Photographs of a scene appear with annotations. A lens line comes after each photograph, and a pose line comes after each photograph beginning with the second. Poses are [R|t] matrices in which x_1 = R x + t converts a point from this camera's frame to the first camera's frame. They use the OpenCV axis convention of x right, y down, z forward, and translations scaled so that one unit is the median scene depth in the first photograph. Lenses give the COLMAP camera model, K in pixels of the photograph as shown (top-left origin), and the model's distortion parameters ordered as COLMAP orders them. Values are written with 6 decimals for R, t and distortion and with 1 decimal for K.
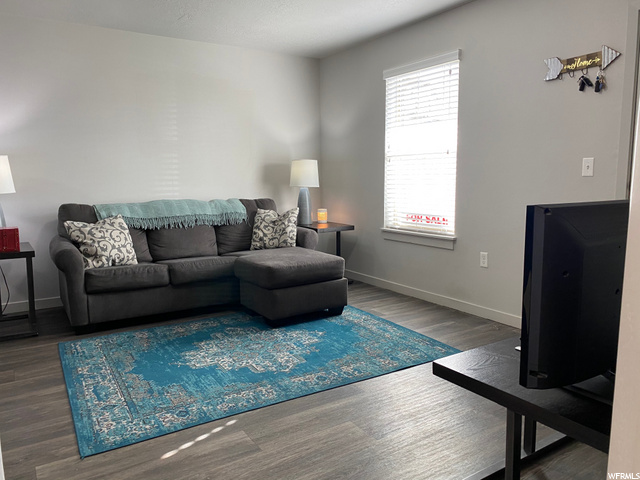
lens RADIAL K [[480.5, 0, 318.2], [0, 480.5, 237.3], [0, 0, 1]] dist [0.032339, -0.008572]
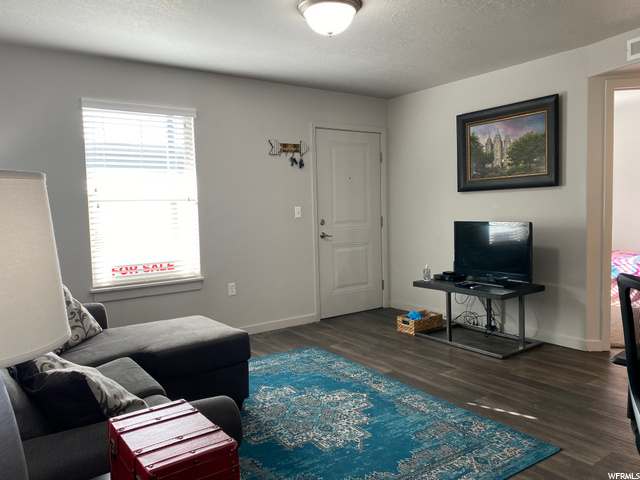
lens RADIAL K [[480.5, 0, 318.2], [0, 480.5, 237.3], [0, 0, 1]] dist [0.032339, -0.008572]
pose [[-0.039520, -0.055302, 0.997687, -1.058307], [0.154274, 0.986157, 0.060774, -0.150469], [-0.987237, 0.156319, -0.030441, 1.001003]]
